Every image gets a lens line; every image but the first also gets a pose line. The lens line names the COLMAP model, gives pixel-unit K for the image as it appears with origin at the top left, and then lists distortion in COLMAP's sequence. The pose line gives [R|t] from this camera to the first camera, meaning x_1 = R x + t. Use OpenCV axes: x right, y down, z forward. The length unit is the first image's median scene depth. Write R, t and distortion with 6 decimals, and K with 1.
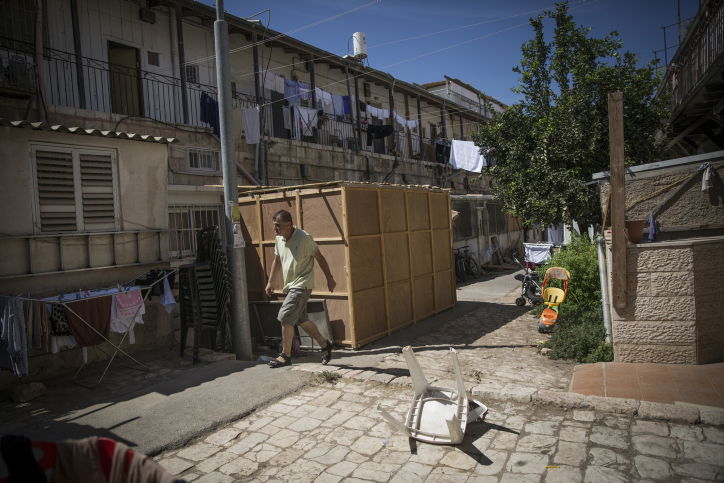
lens RADIAL K [[514.1, 0, 354.4], [0, 514.1, 241.1], [0, 0, 1]] dist [-0.077387, 0.066131]
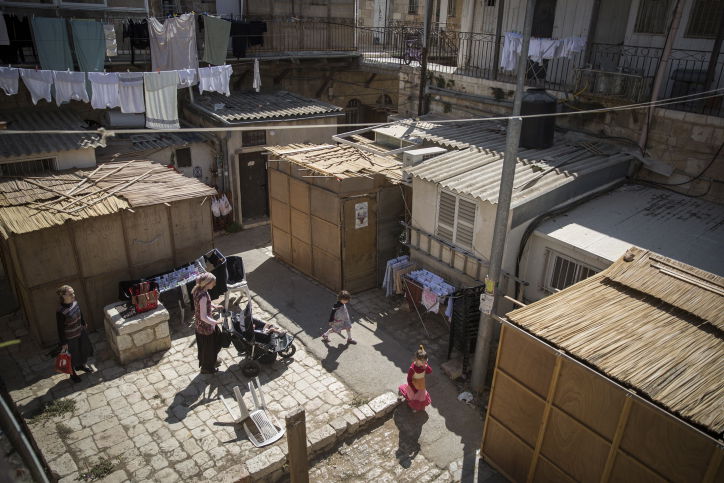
lens RADIAL K [[514.1, 0, 359.4], [0, 514.1, 244.9], [0, 0, 1]] dist [-0.077387, 0.066131]
pose [[-0.332489, 0.426760, -0.841028, 1.487881], [-0.025477, 0.887373, 0.460348, -1.232707], [0.942763, 0.174487, -0.284169, 1.941885]]
